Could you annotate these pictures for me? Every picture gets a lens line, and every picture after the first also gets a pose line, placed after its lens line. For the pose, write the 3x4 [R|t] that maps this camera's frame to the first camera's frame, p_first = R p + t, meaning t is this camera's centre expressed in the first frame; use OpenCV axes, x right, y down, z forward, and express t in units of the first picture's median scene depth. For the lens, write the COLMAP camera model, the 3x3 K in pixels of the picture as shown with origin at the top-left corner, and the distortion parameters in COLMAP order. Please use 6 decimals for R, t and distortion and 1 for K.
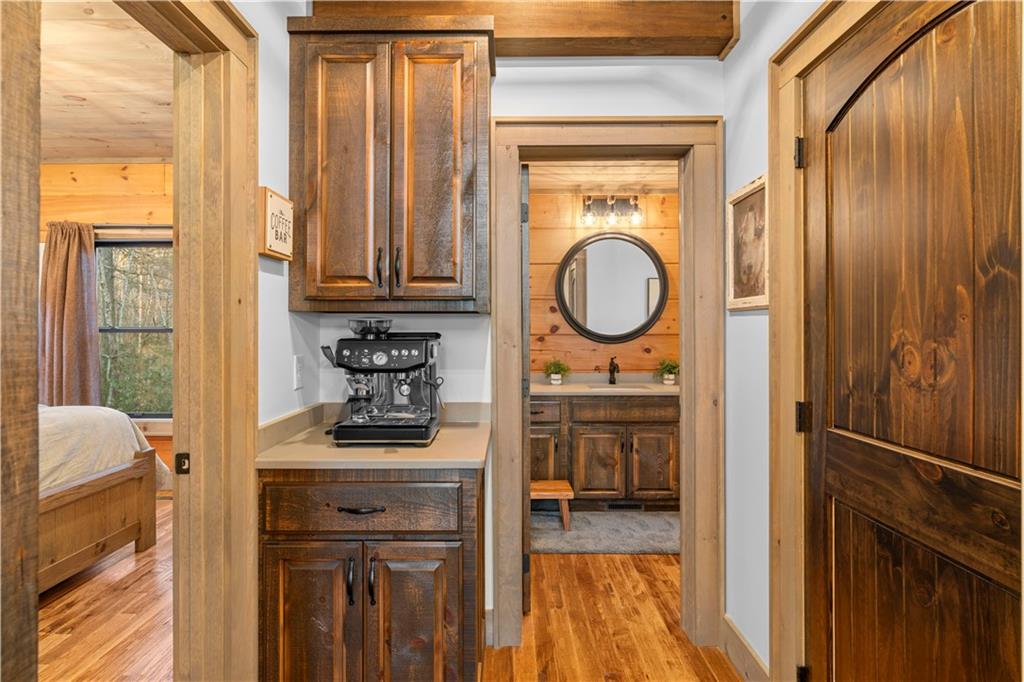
lens RADIAL K [[505.2, 0, 508.8], [0, 505.2, 328.6], [0, 0, 1]] dist [-0.008901, 0.004732]
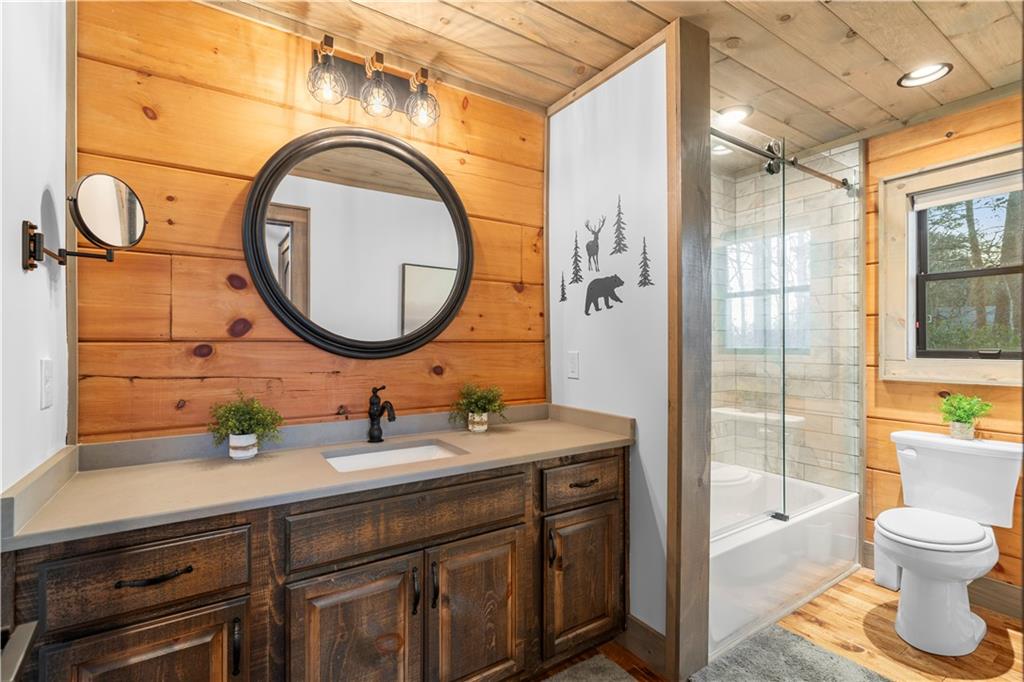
lens RADIAL K [[458.1, 0, 509.0], [0, 458.1, 342.2], [0, 0, 1]] dist [-0.003325, 0.001451]
pose [[0.833194, 0.002792, 0.552973, 0.066561], [-0.004191, 0.999990, 0.001266, 0.012081], [-0.552964, -0.003372, 0.833198, 0.554129]]
